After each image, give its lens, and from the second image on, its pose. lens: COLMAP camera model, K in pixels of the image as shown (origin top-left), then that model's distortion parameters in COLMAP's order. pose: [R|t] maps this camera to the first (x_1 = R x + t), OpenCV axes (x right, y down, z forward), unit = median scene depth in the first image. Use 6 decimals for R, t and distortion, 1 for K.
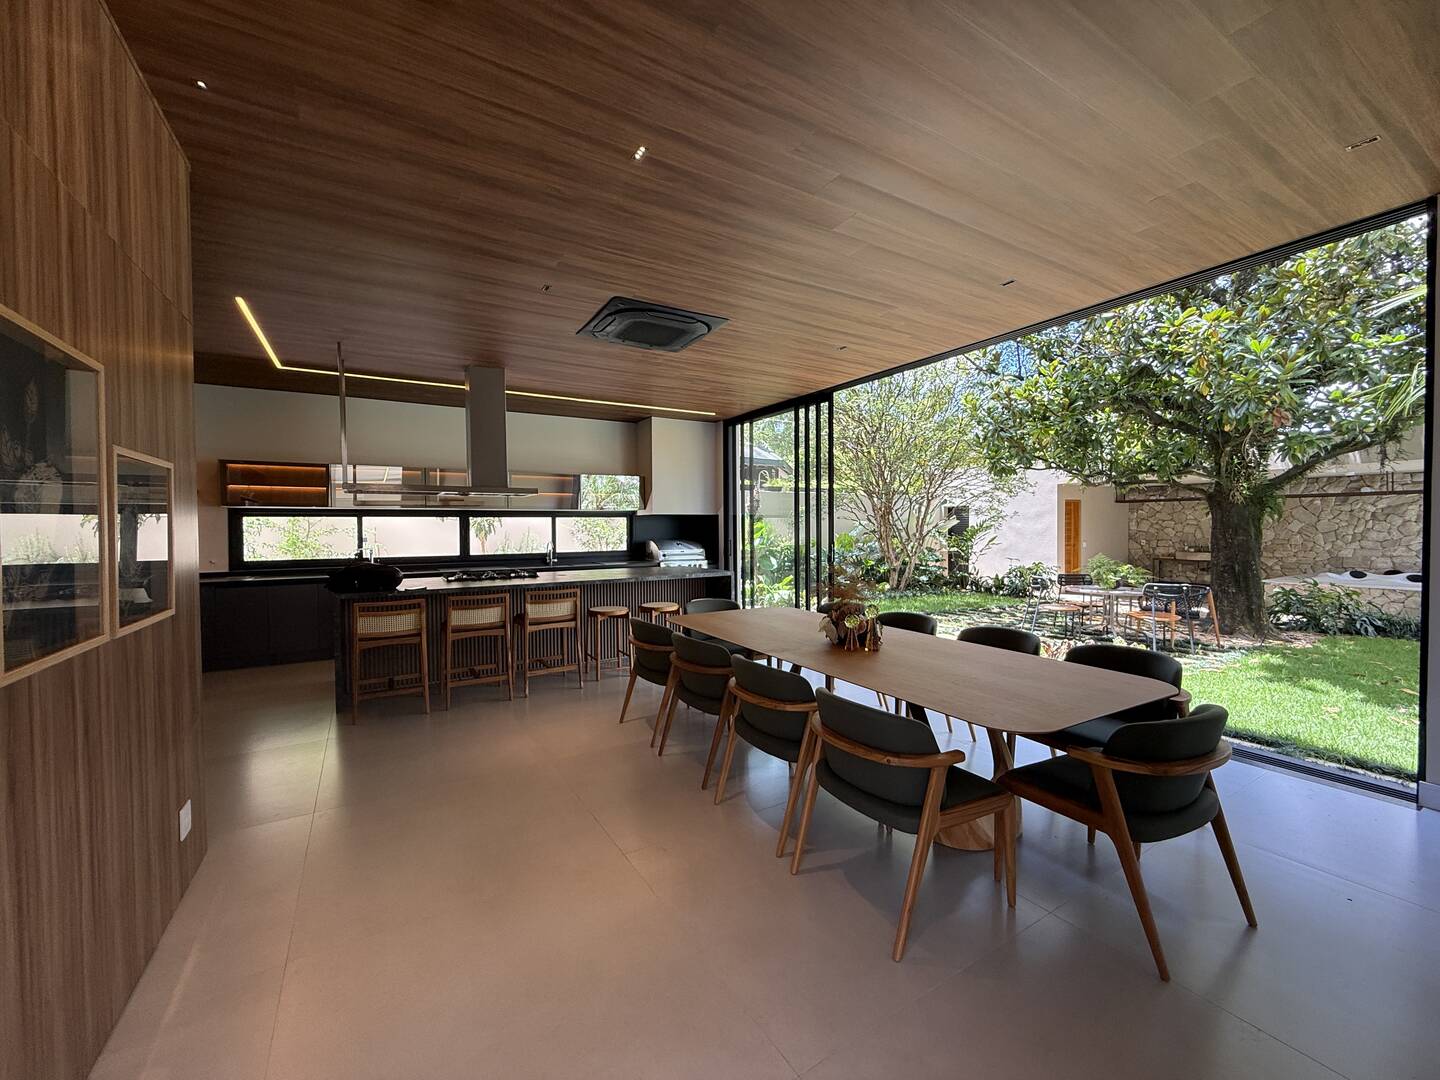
lens RADIAL K [[573.9, 0, 716.8], [0, 573.9, 538.9], [0, 0, 1]] dist [-0.002532, 0.000368]
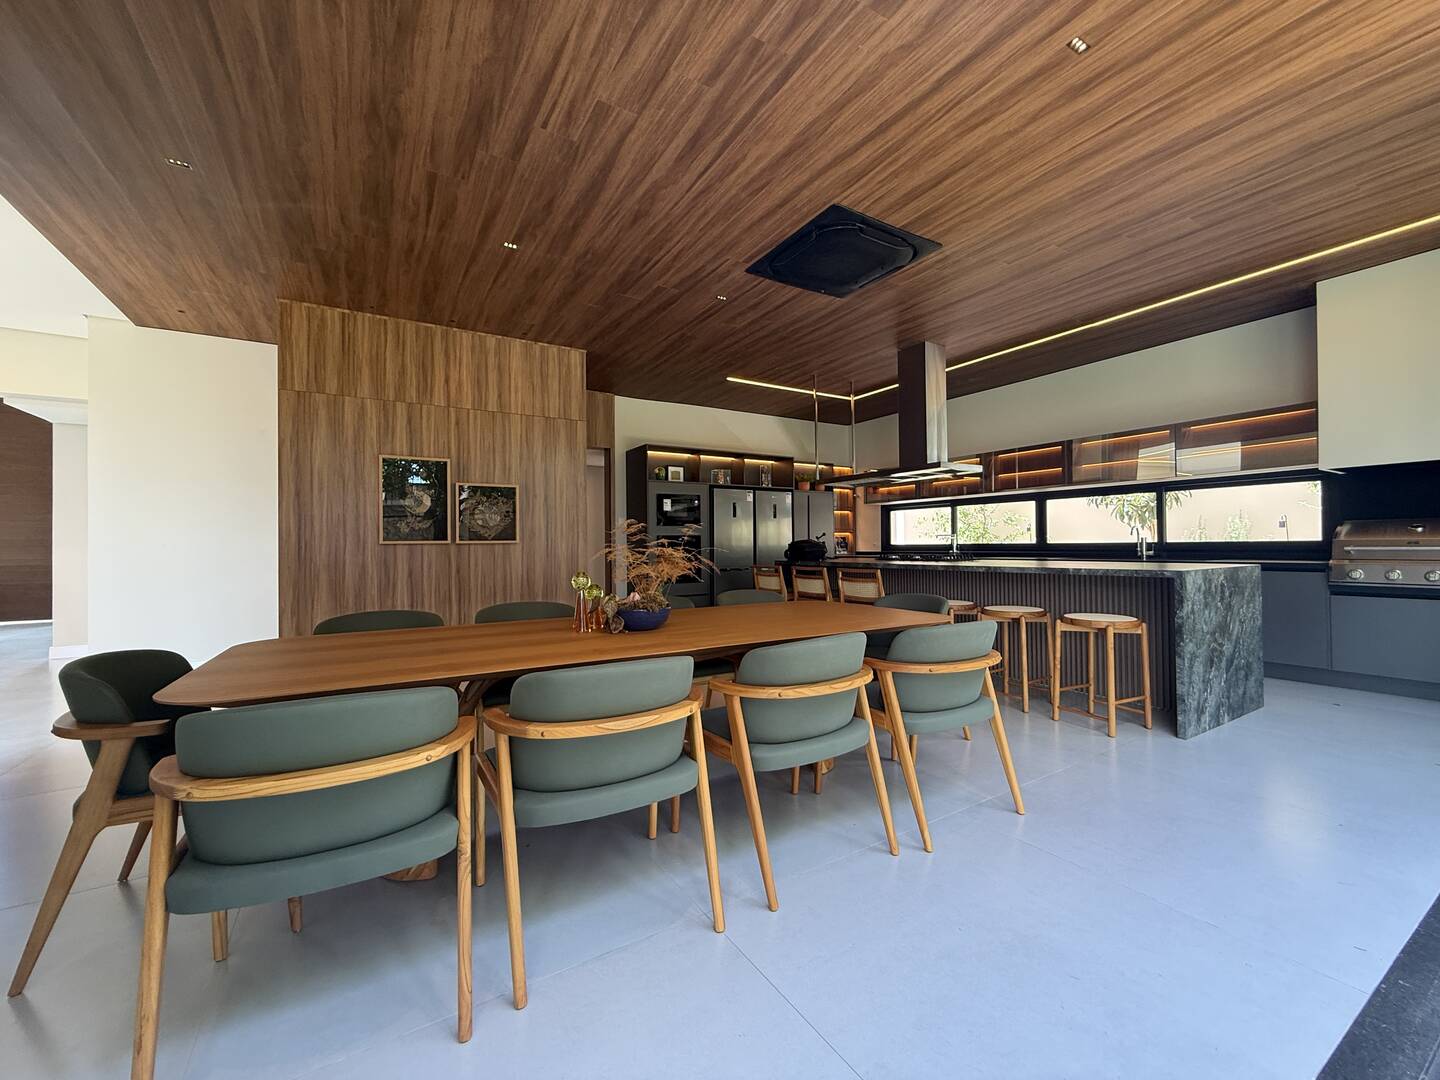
lens RADIAL K [[573.9, 0, 716.8], [0, 573.9, 539.6], [0, 0, 1]] dist [-0.002532, 0.000368]
pose [[0.010689, -0.008035, -0.999911, 0.535131], [-0.015094, 0.999852, -0.008196, 0.045988], [0.999829, 0.015180, 0.010567, 0.588796]]
